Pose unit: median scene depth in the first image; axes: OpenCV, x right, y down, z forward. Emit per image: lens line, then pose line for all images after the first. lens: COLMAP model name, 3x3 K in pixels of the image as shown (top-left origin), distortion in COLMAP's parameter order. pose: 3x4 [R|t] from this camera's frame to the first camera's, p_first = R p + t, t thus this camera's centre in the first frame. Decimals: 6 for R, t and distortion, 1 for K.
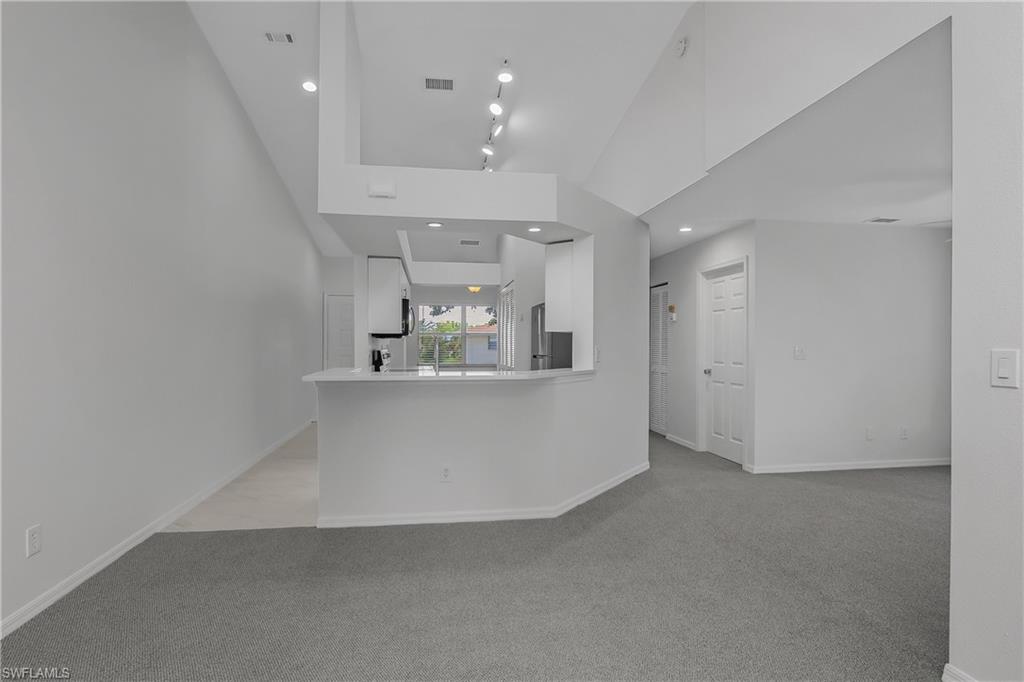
lens RADIAL K [[511.9, 0, 509.4], [0, 511.9, 345.1], [0, 0, 1]] dist [-0.024118, 0.003759]
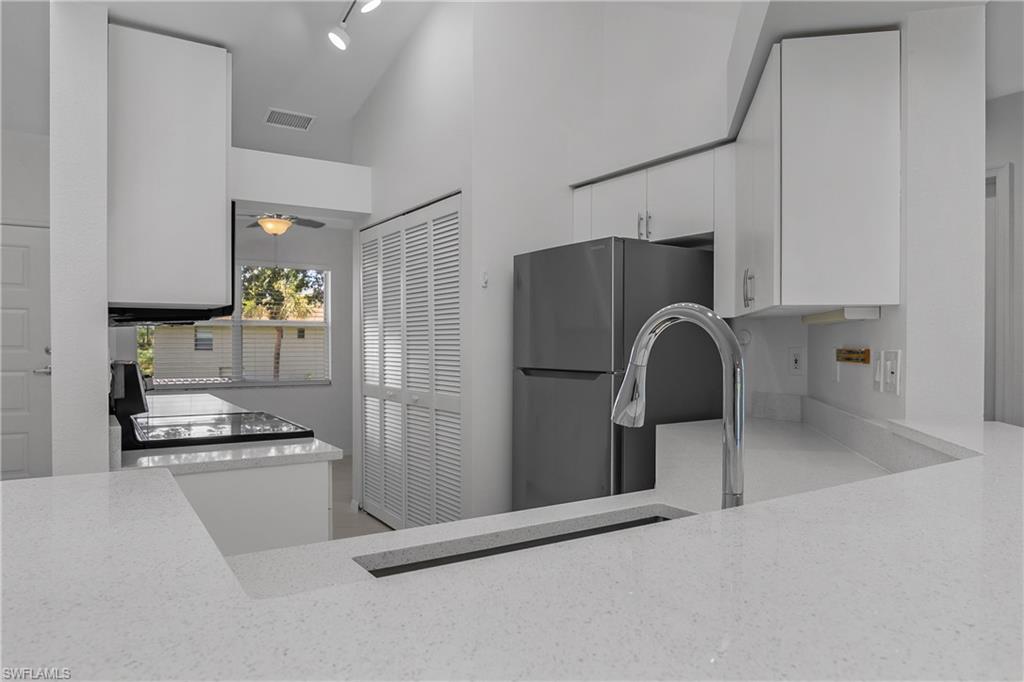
lens RADIAL K [[670.7, 0, 516.9], [0, 670.7, 342.5], [0, 0, 1]] dist [-0.022058, -0.004052]
pose [[0.907562, 0.000009, 0.419917, -0.223394], [0.000248, 1.000000, -0.000557, -0.001277], [-0.419917, 0.000609, 0.907562, 0.581941]]
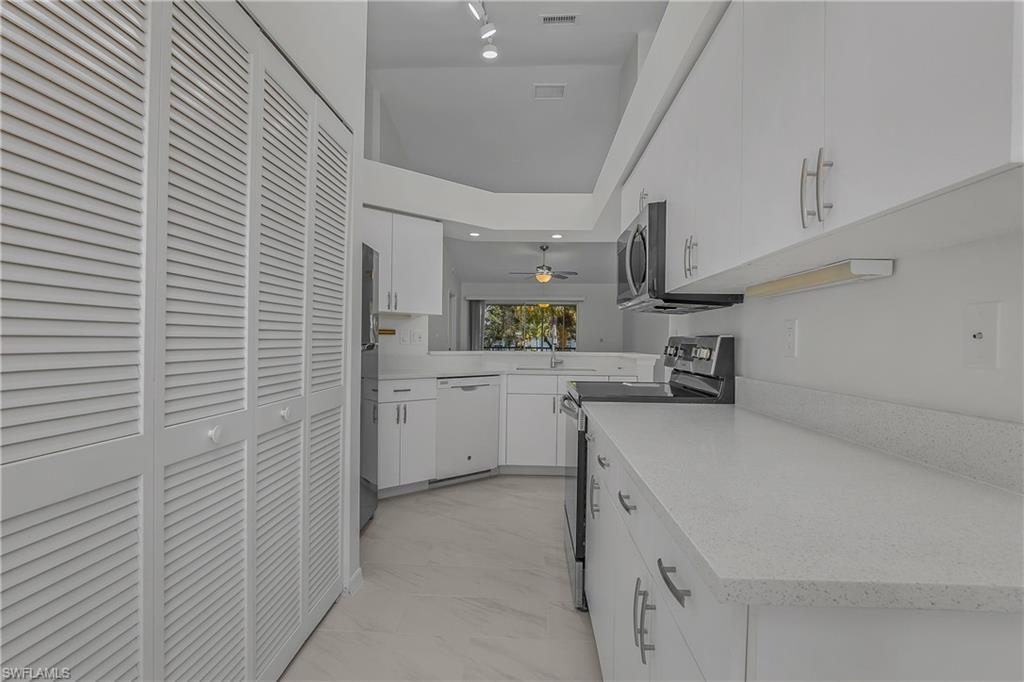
lens RADIAL K [[511.9, 0, 517.8], [0, 511.9, 338.5], [0, 0, 1]] dist [-0.024118, 0.003759]
pose [[-0.982780, -0.010811, 0.184462, -0.209376], [-0.010558, 0.999941, 0.002356, 0.012875], [-0.184476, 0.000368, -0.982837, 1.632067]]
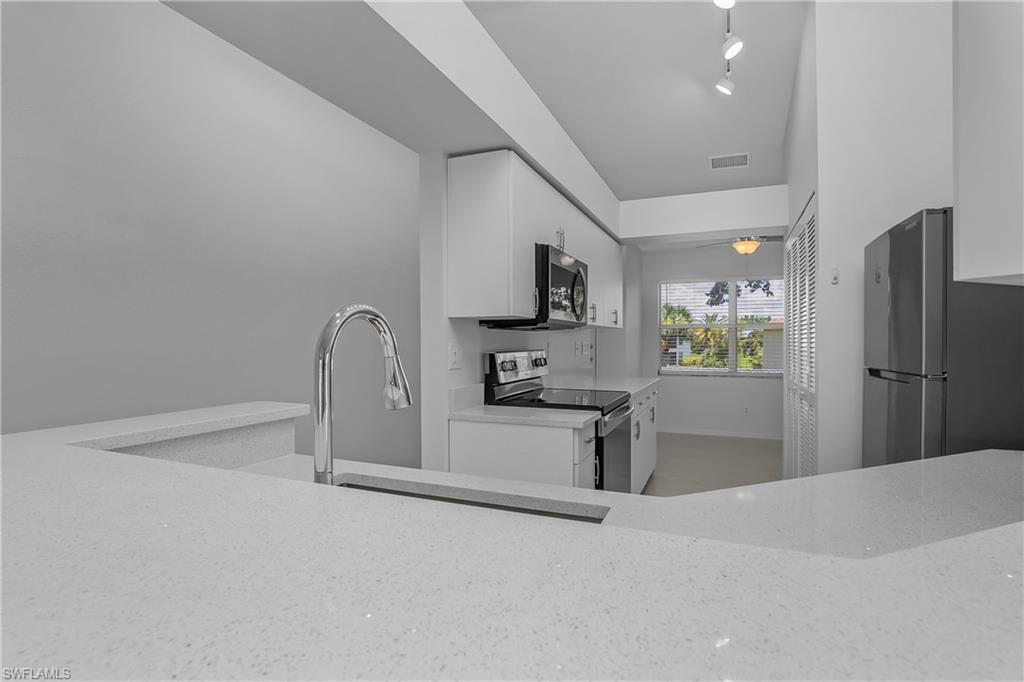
lens RADIAL K [[511.9, 0, 514.5], [0, 511.9, 340.7], [0, 0, 1]] dist [-0.024118, 0.003759]
pose [[0.852325, -0.006329, -0.522974, 0.020195], [0.004429, 0.999978, -0.004883, 0.000153], [0.522993, 0.001846, 0.852335, 0.615540]]
